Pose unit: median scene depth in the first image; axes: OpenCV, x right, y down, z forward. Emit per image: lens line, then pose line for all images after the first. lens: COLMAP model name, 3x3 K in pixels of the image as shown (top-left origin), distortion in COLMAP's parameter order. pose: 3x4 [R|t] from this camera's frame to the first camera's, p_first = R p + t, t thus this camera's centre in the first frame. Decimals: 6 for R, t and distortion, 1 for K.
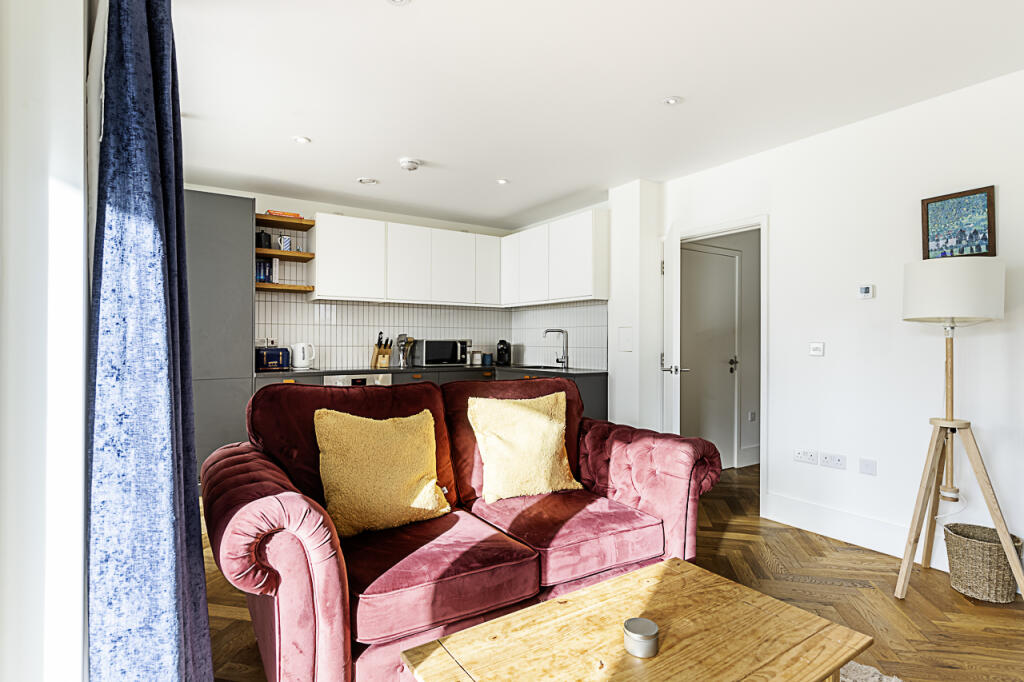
lens RADIAL K [[521.4, 0, 512.0], [0, 521.4, 341.0], [0, 0, 1]] dist [0.002796, -0.001568]
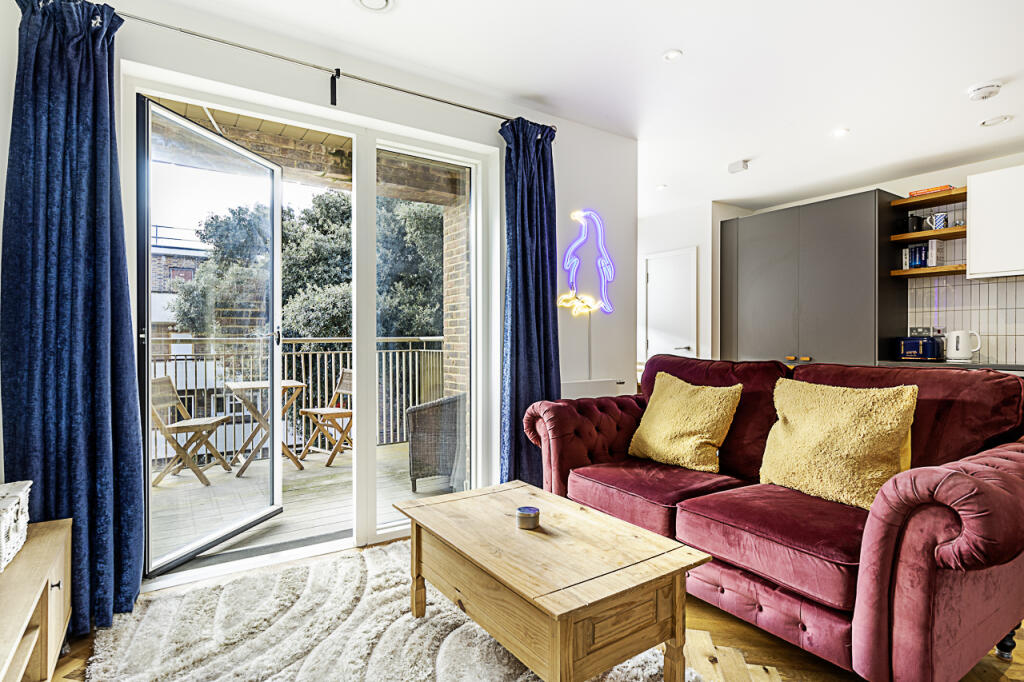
lens RADIAL K [[521.4, 0, 512.0], [0, 521.4, 341.0], [0, 0, 1]] dist [0.002796, -0.001568]
pose [[-0.001754, 0.004376, -0.999989, 0.472261], [-0.002740, 0.999987, 0.004381, 0.018097], [0.999995, 0.002748, -0.001742, 0.262857]]
